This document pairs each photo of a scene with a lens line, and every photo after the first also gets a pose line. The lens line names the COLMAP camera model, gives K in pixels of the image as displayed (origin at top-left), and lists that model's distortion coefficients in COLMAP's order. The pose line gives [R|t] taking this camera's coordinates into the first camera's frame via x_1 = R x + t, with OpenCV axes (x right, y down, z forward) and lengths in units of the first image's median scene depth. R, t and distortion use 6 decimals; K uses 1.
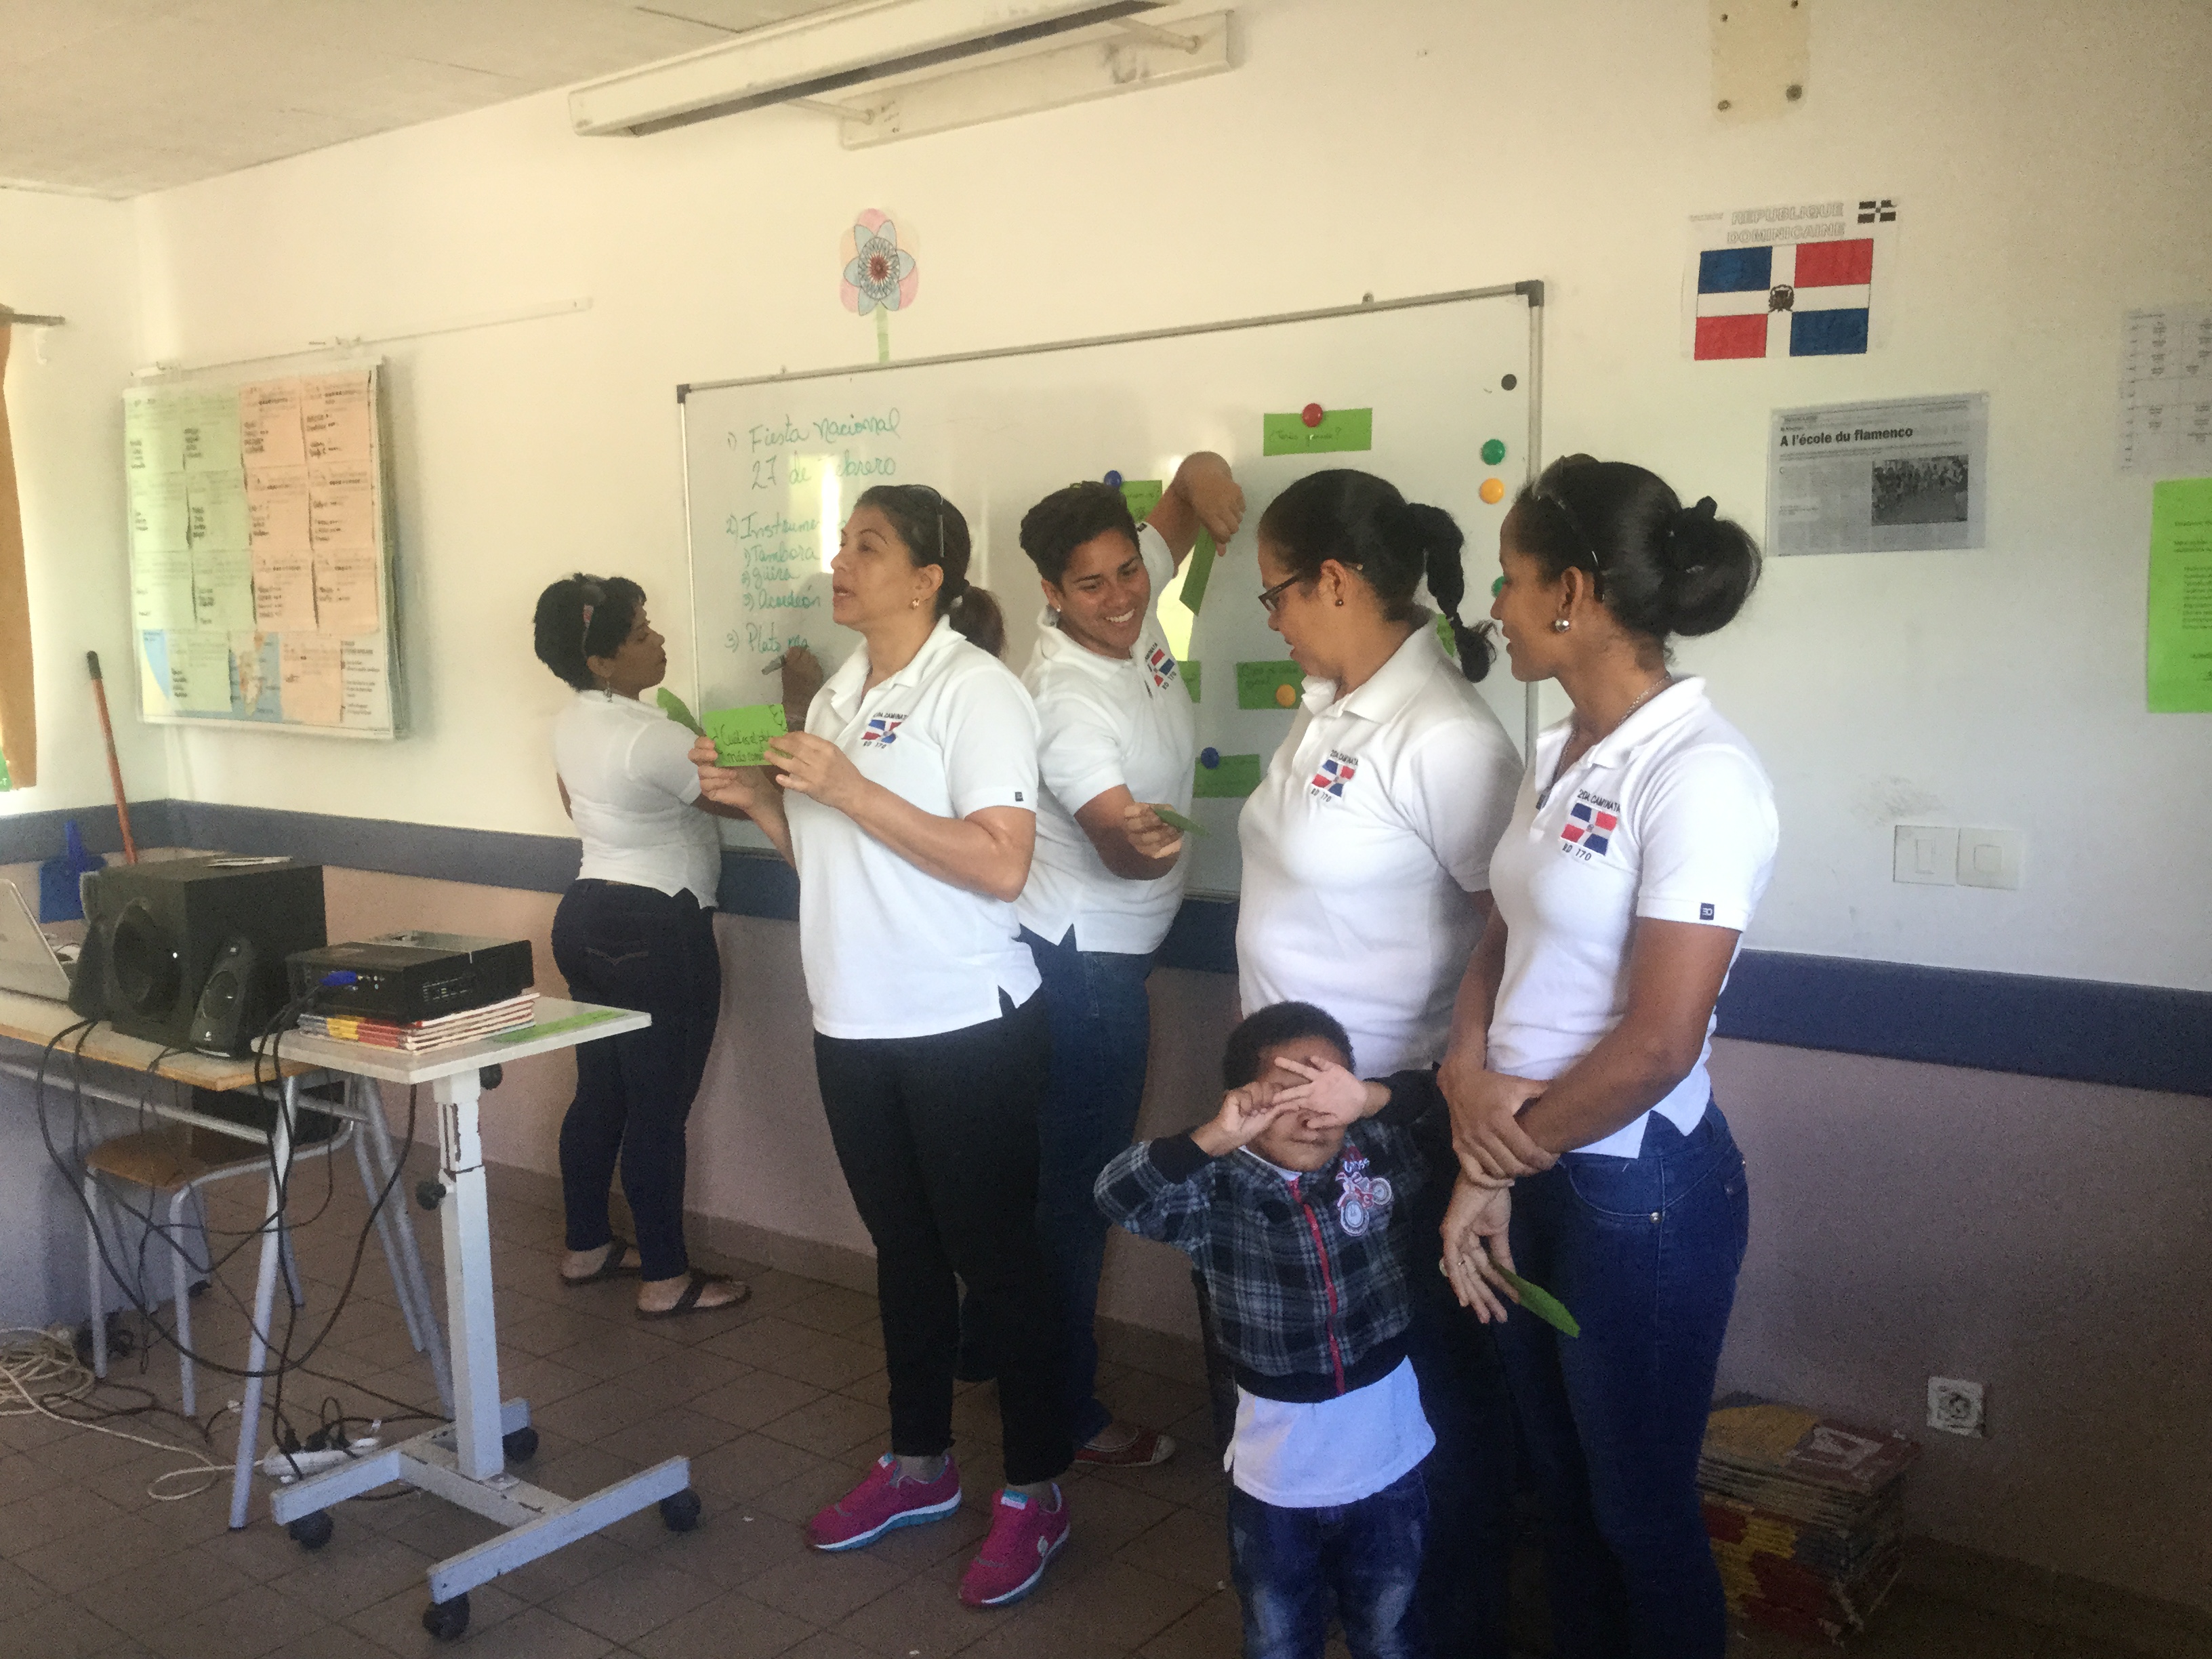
lens RADIAL K [[1975.1, 0, 1106.0], [0, 1975.1, 829.5], [0, 0, 1]] dist [0.111465, -0.251718]
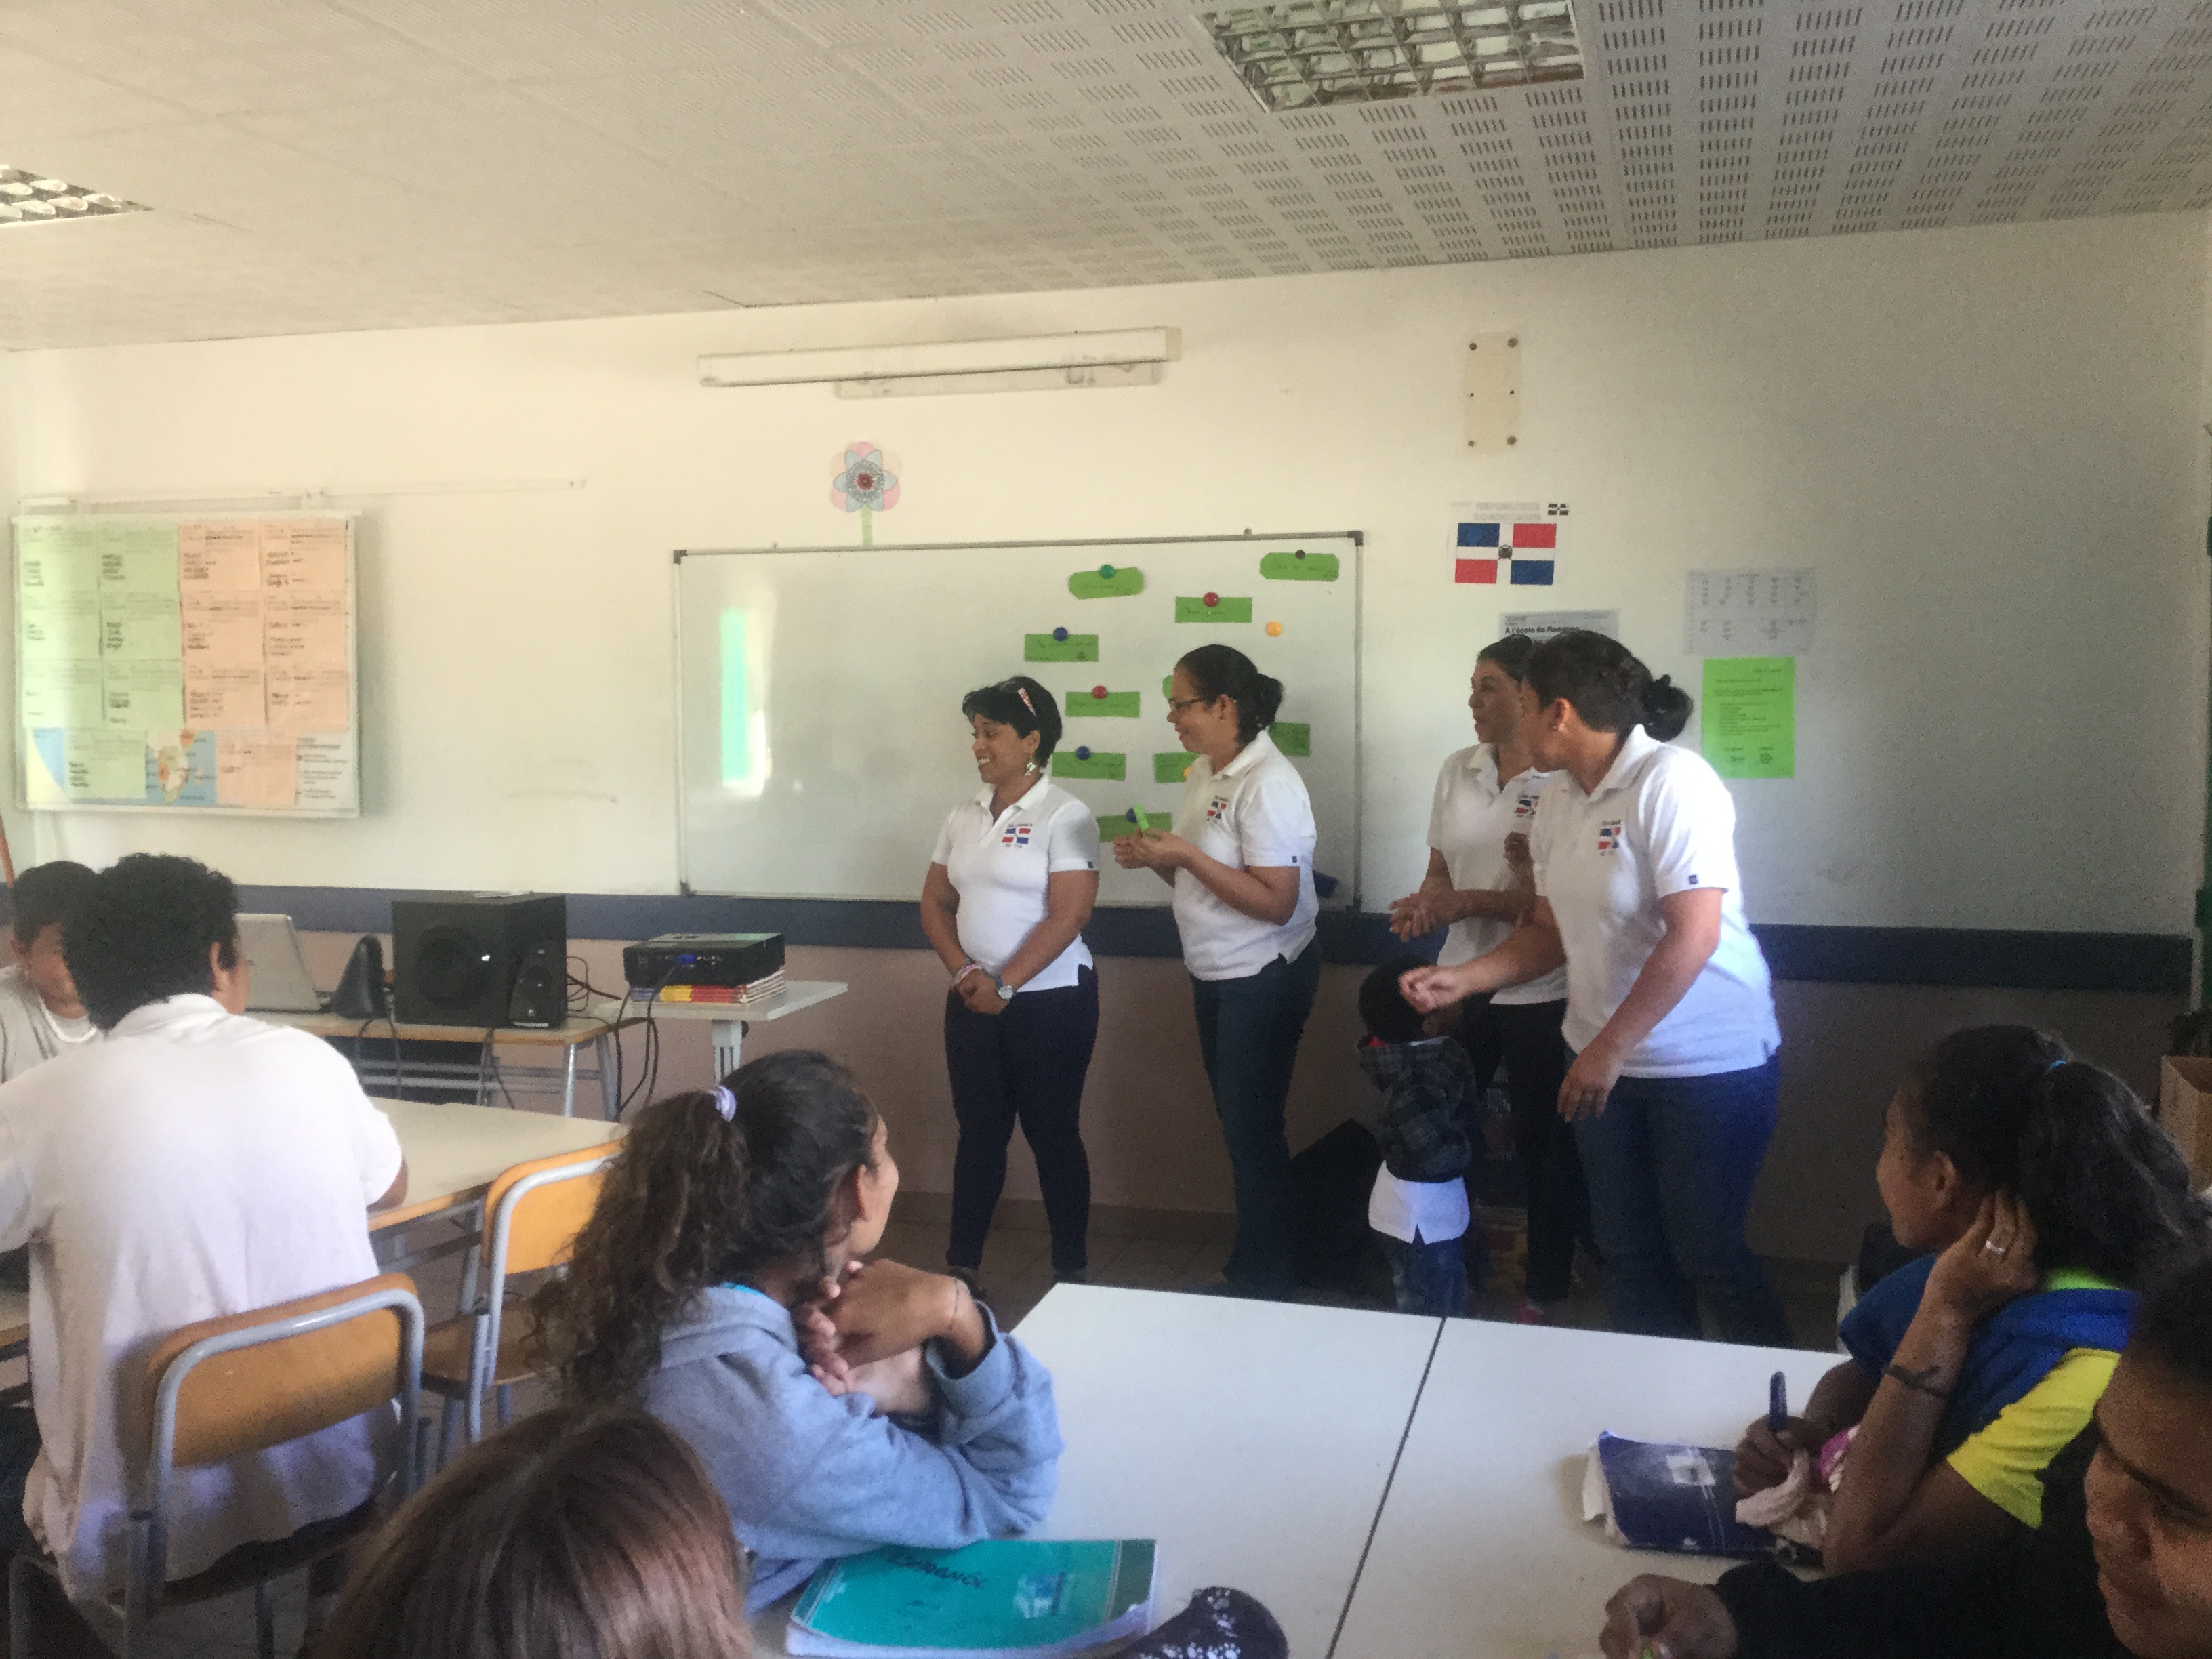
lens RADIAL K [[1965.5, 0, 1106.0], [0, 1965.5, 829.5], [0, 0, 1]] dist [0.075925, -0.153382]
pose [[0.930707, -0.009436, 0.365644, -0.383517], [0.029880, 0.998287, -0.050292, 0.037328], [-0.364543, 0.057733, 0.929395, -0.301082]]
